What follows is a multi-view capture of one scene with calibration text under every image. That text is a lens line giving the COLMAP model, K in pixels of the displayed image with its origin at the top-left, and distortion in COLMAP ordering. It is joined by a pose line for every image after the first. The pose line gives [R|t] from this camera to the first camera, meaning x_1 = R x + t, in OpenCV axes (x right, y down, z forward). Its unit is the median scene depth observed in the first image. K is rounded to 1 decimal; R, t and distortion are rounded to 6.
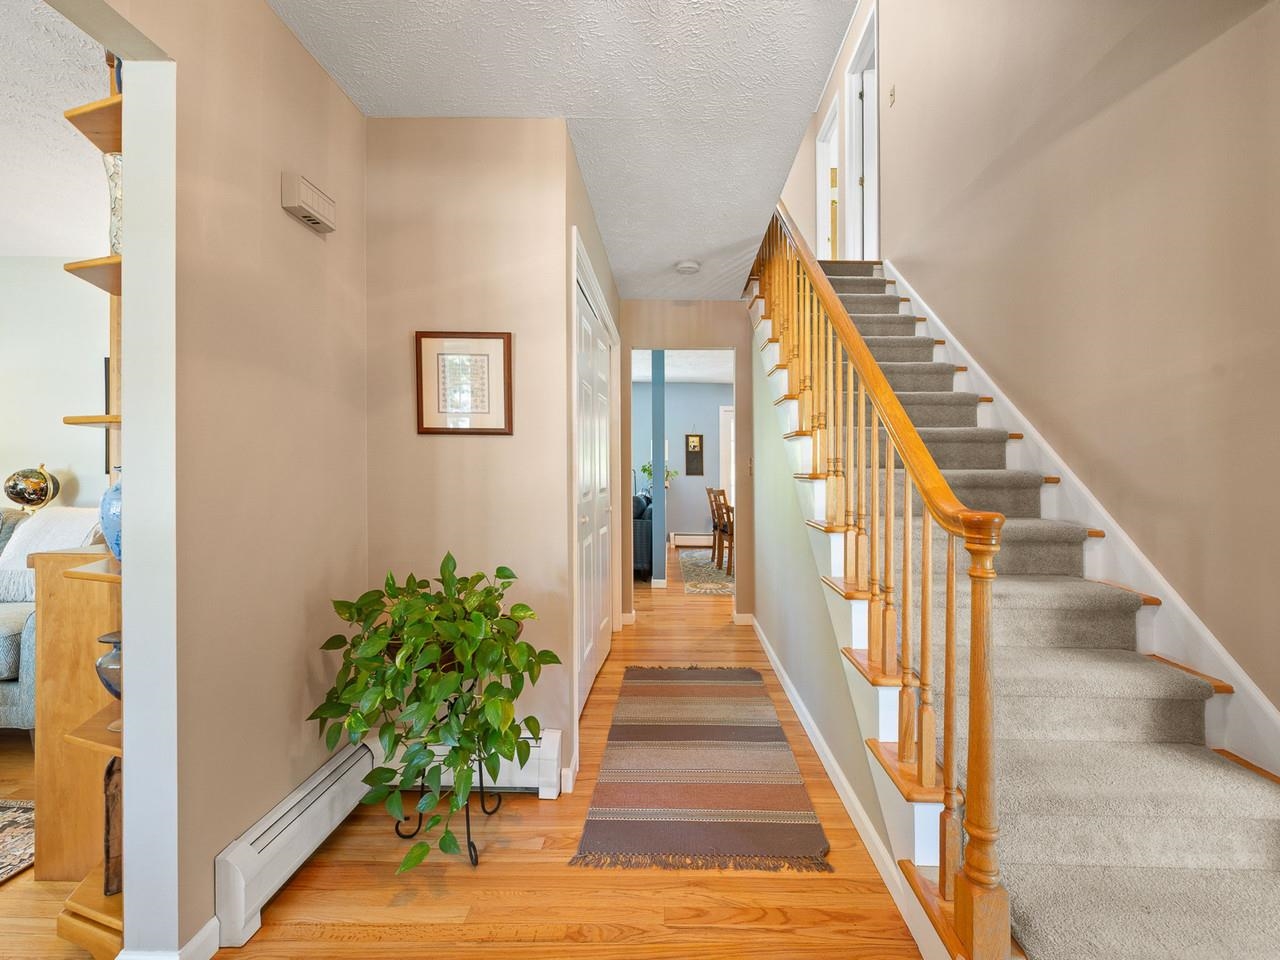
lens RADIAL K [[582.4, 0, 639.4], [0, 582.4, 476.8], [0, 0, 1]] dist [-0.000444, -0.000311]
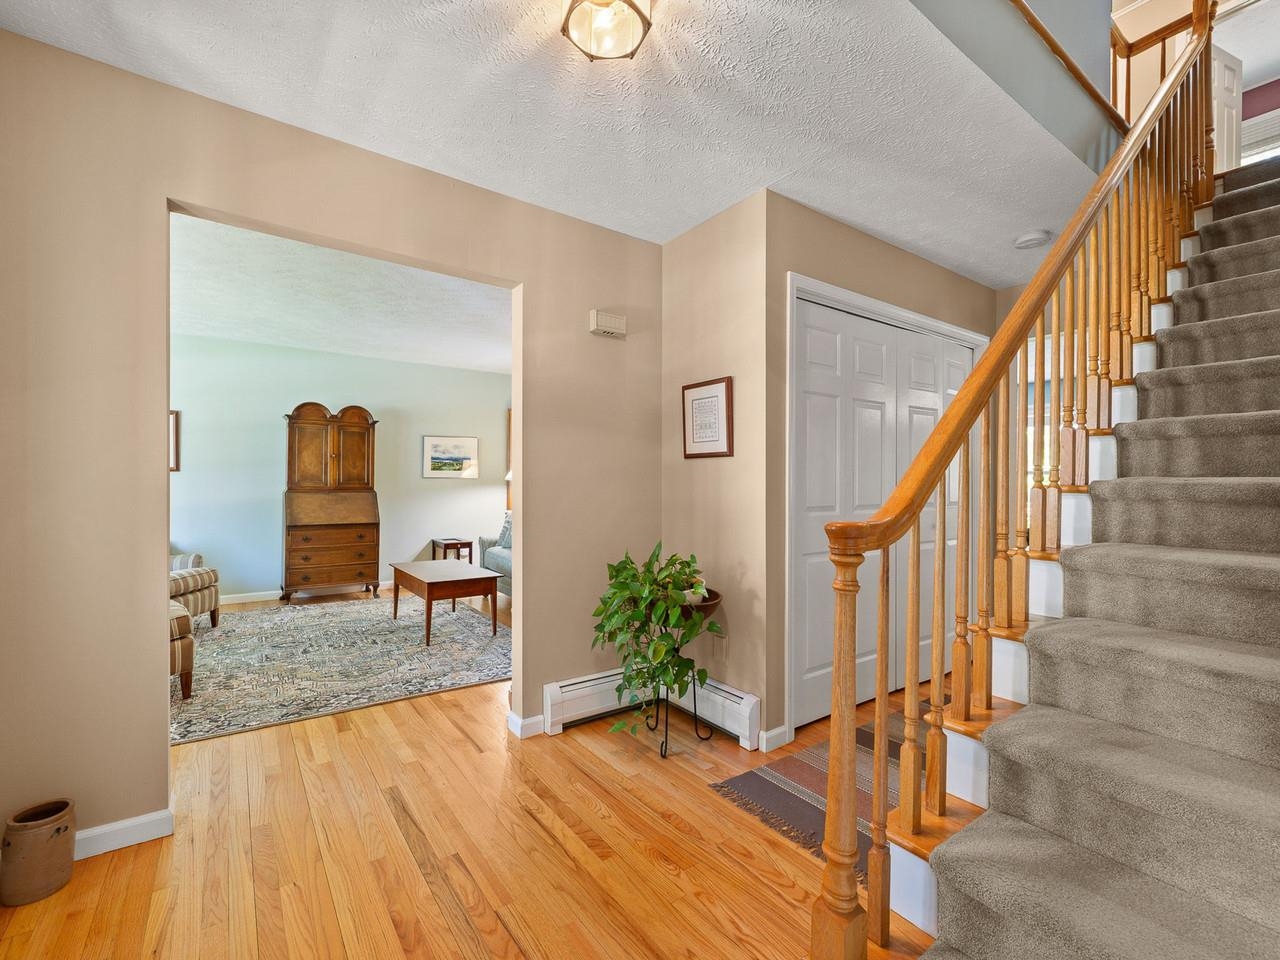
lens RADIAL K [[572.6, 0, 639.2], [0, 572.6, 496.0], [0, 0, 1]] dist [0.000033, -0.000197]
pose [[0.579449, 0.008025, -0.814969, 0.779839], [-0.001947, 0.999962, 0.008462, 0.005917], [0.815006, -0.003316, 0.579443, 0.122156]]
